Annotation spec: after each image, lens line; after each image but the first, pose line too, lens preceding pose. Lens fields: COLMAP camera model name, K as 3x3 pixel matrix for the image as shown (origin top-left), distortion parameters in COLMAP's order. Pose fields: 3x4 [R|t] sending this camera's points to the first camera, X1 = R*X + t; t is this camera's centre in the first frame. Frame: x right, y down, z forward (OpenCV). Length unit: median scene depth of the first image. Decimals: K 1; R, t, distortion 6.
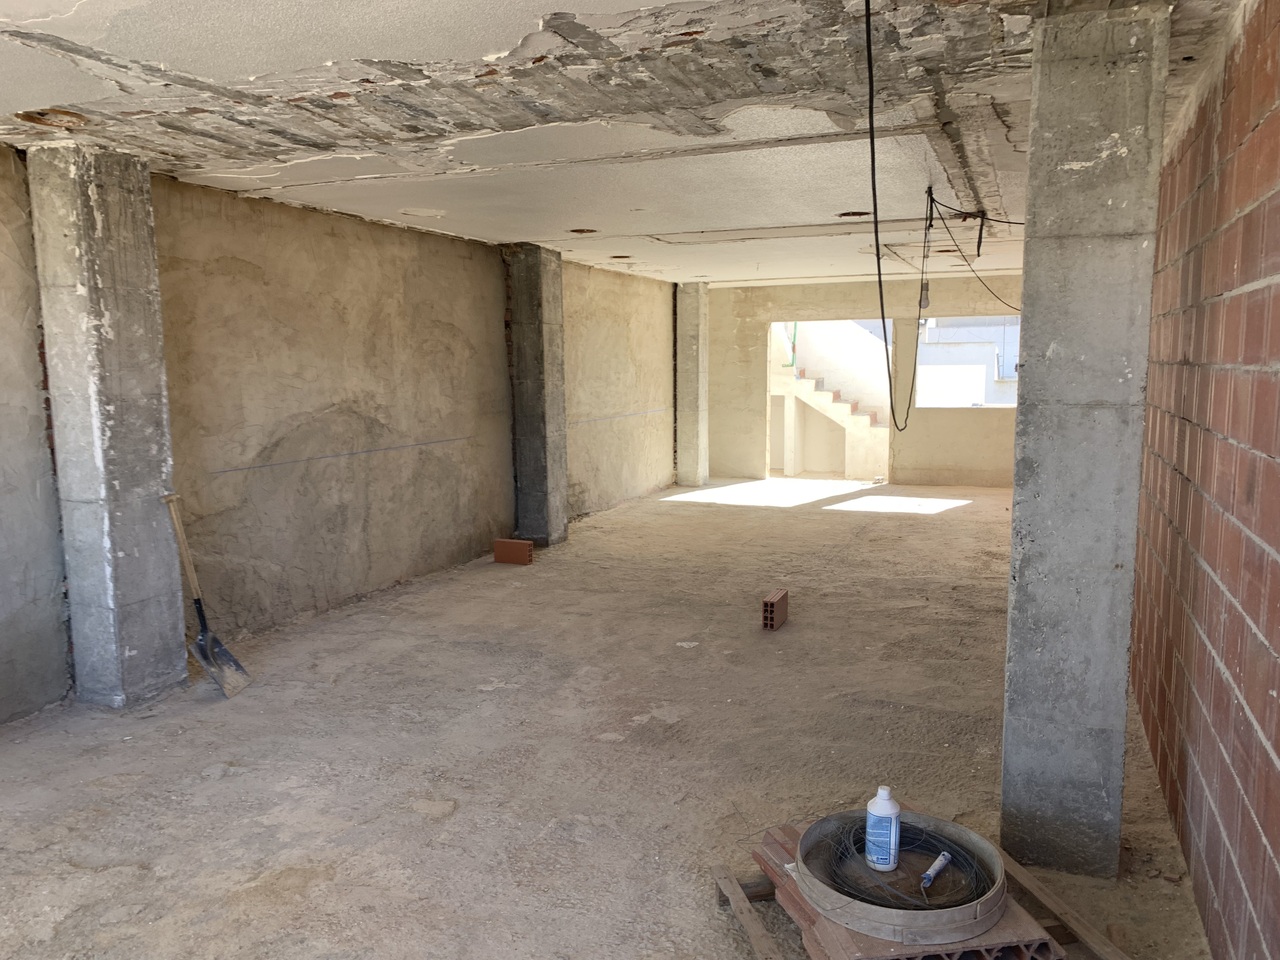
lens RADIAL K [[979.9, 0, 634.7], [0, 979.9, 487.2], [0, 0, 1]] dist [0.055602, -0.073294]
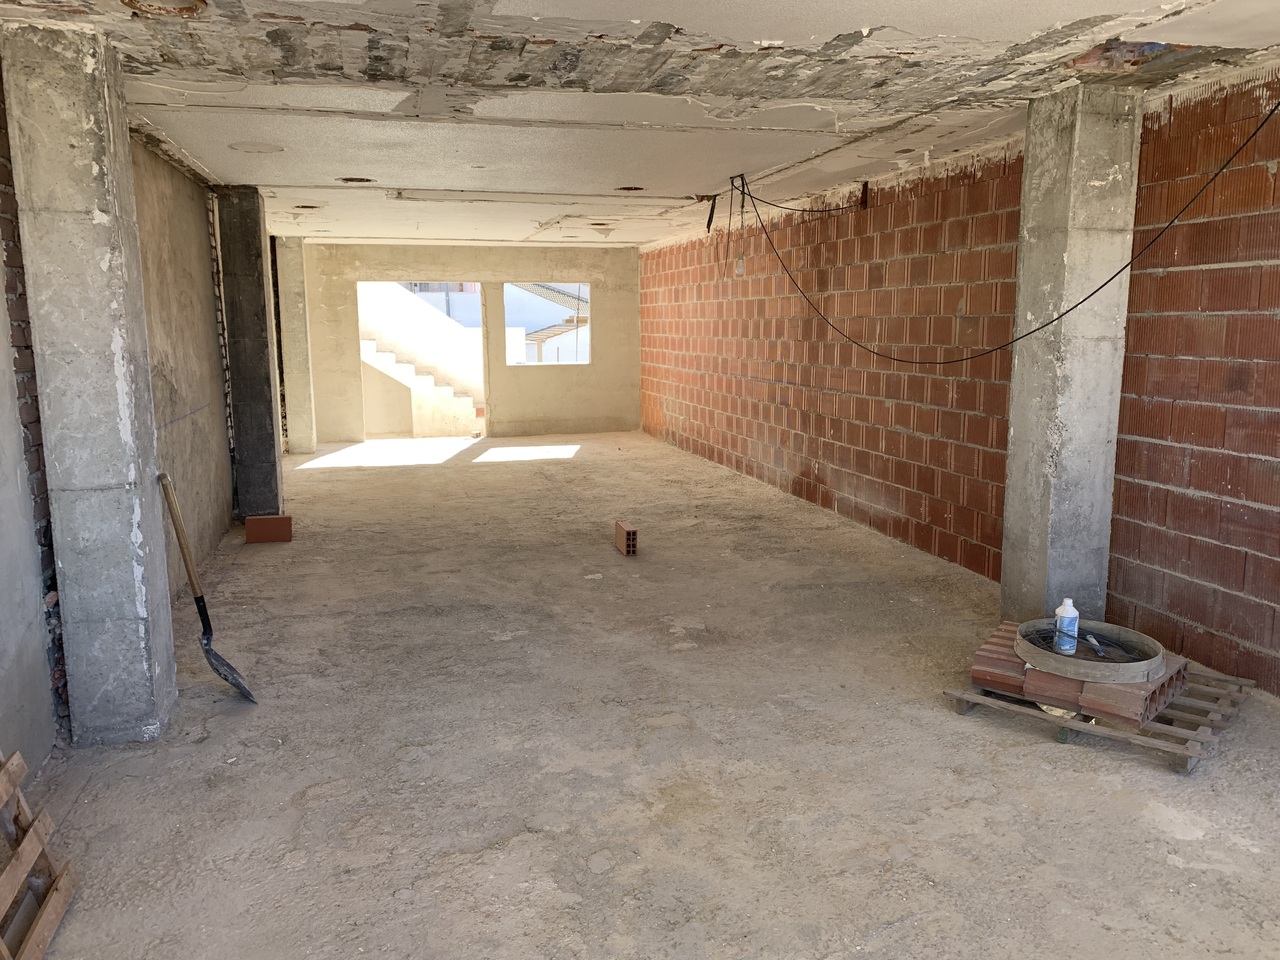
lens RADIAL K [[979.9, 0, 636.4], [0, 979.9, 471.2], [0, 0, 1]] dist [0.055602, -0.073294]
pose [[0.803158, -0.088639, 0.589135, -0.665114], [0.077780, 0.996007, 0.043820, -0.000365], [-0.590666, 0.010628, 0.806846, 0.111840]]
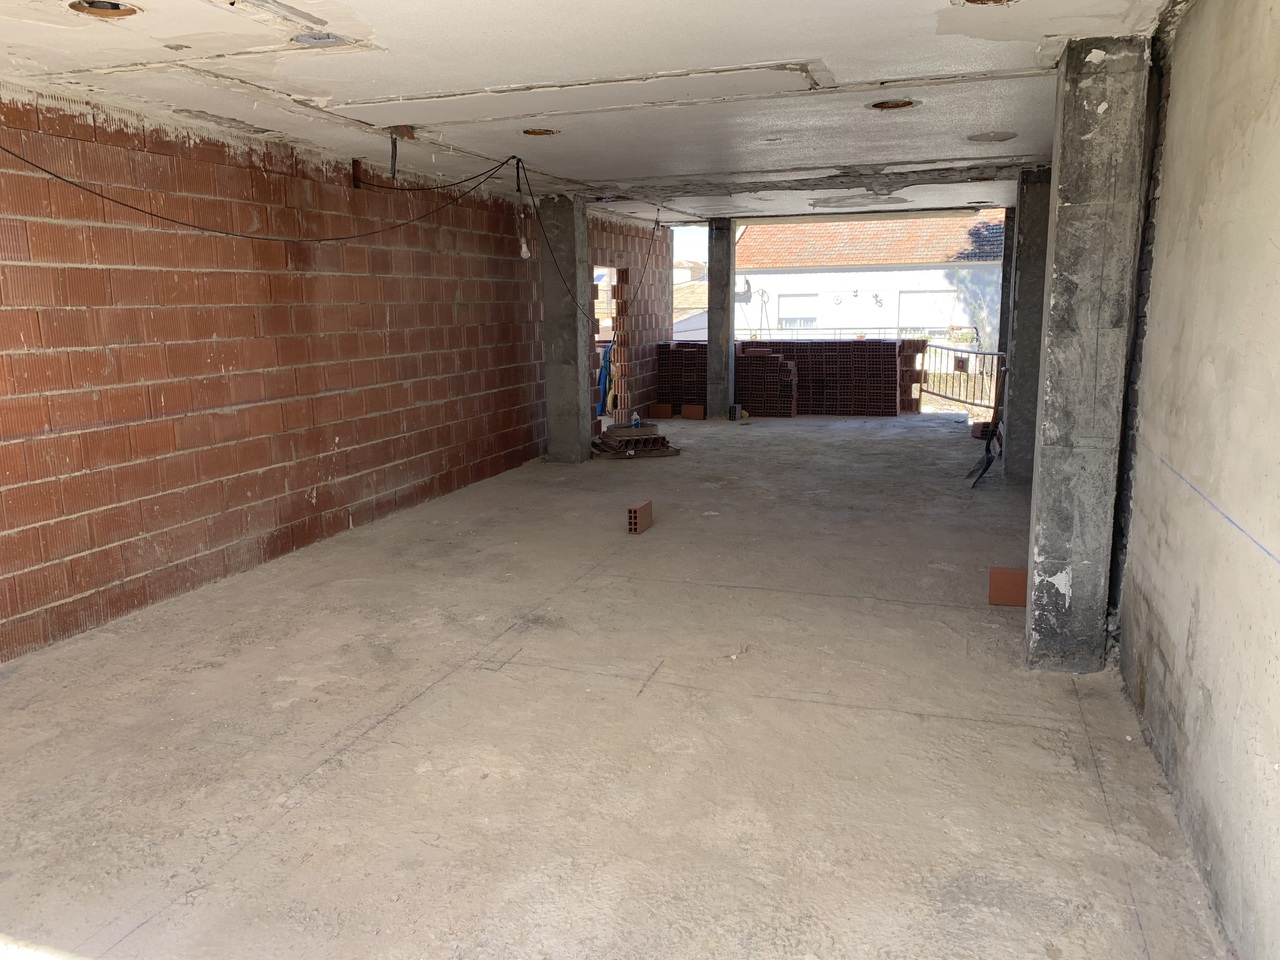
lens RADIAL K [[979.9, 0, 626.8], [0, 979.9, 483.4], [0, 0, 1]] dist [0.055602, -0.073294]
pose [[-0.998330, 0.031507, -0.048413, 0.285984], [0.014983, 0.950696, 0.309761, -0.355241], [0.055786, 0.308519, -0.949581, 2.757401]]
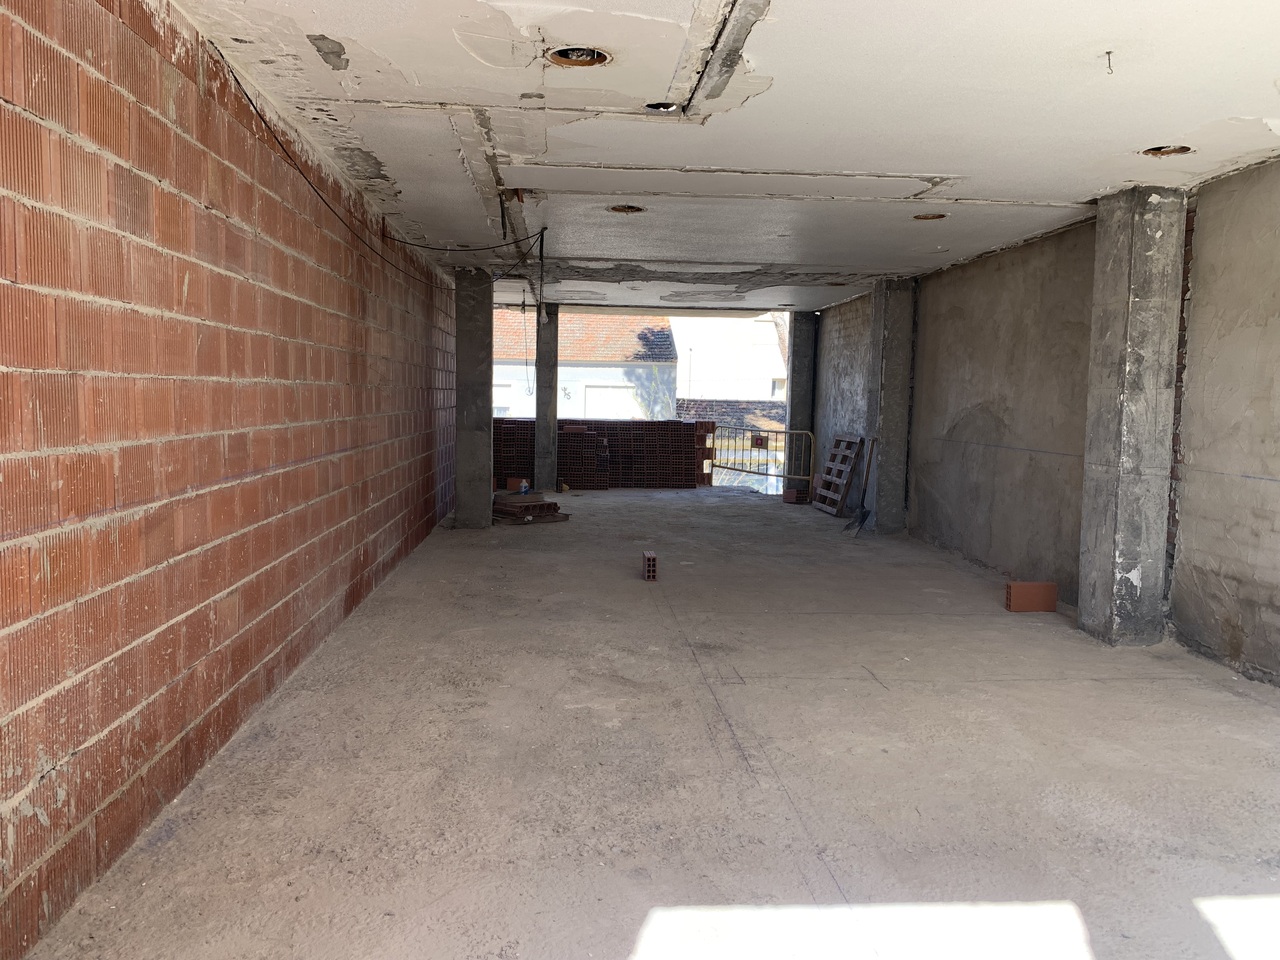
lens RADIAL K [[979.9, 0, 635.7], [0, 979.9, 480.0], [0, 0, 1]] dist [0.055602, -0.073294]
pose [[-0.896142, 0.029087, -0.442814, 0.931861], [-0.068269, 0.976935, 0.202330, -0.301372], [0.438485, 0.211547, -0.873486, 2.712161]]
